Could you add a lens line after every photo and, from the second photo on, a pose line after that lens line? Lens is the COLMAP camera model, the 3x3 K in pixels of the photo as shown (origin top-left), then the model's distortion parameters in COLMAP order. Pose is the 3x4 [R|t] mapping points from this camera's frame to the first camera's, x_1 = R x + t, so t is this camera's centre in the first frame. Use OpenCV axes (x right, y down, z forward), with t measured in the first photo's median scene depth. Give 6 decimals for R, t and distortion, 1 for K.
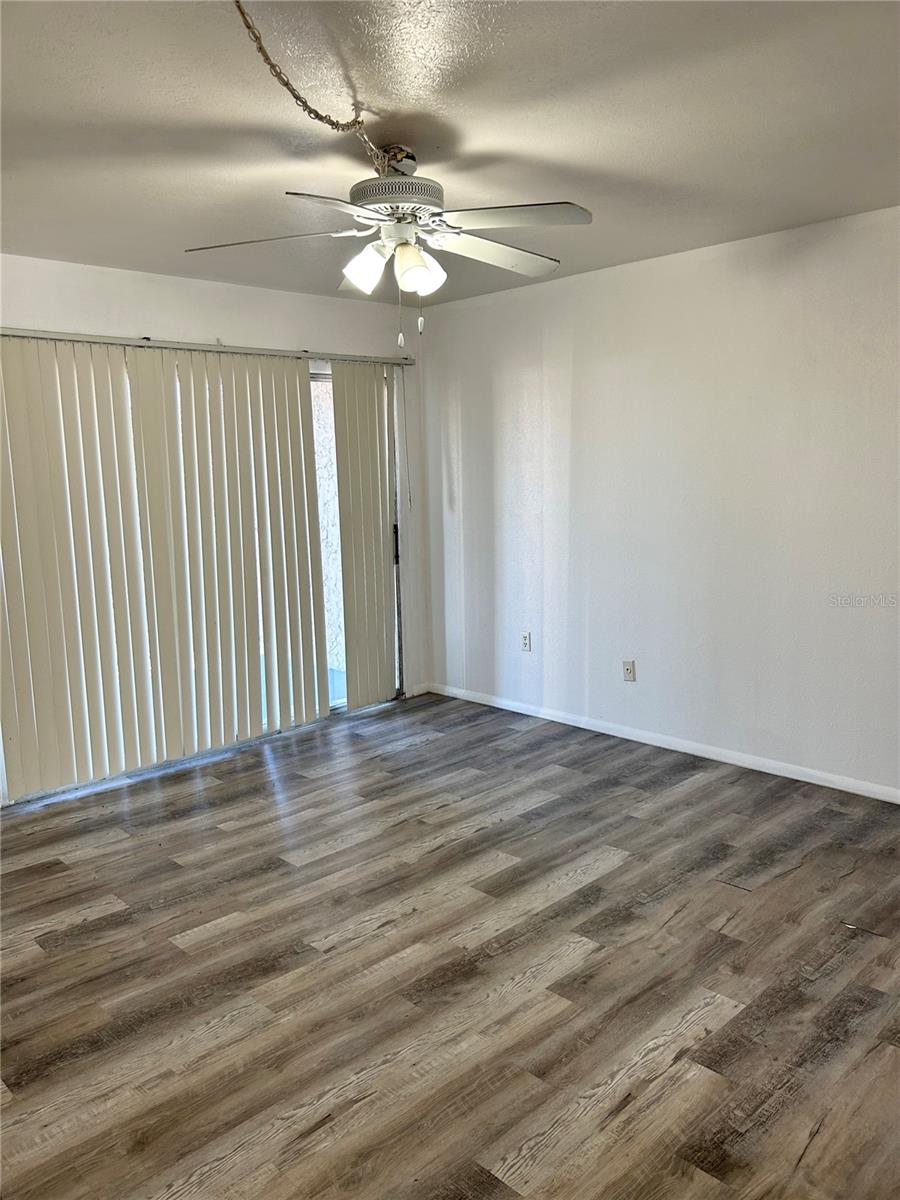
lens RADIAL K [[909.6, 0, 437.8], [0, 909.6, 600.8], [0, 0, 1]] dist [0.036965, -0.040956]
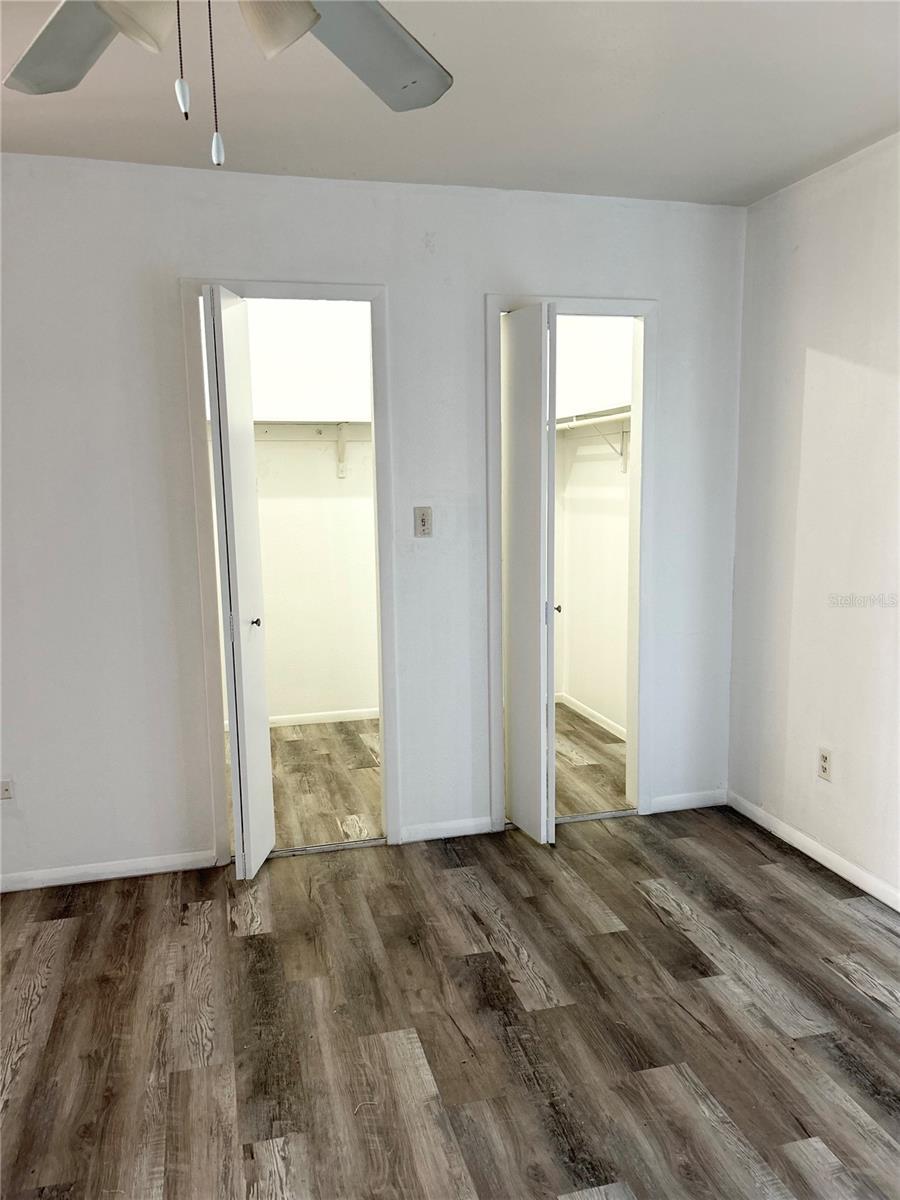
lens RADIAL K [[909.6, 0, 470.0], [0, 909.6, 600.1], [0, 0, 1]] dist [0.036965, -0.040956]
pose [[-0.470331, 0.146261, -0.870285, 0.335980], [-0.102717, 0.970394, 0.218598, -0.182222], [0.876492, 0.192207, -0.441383, 1.353091]]
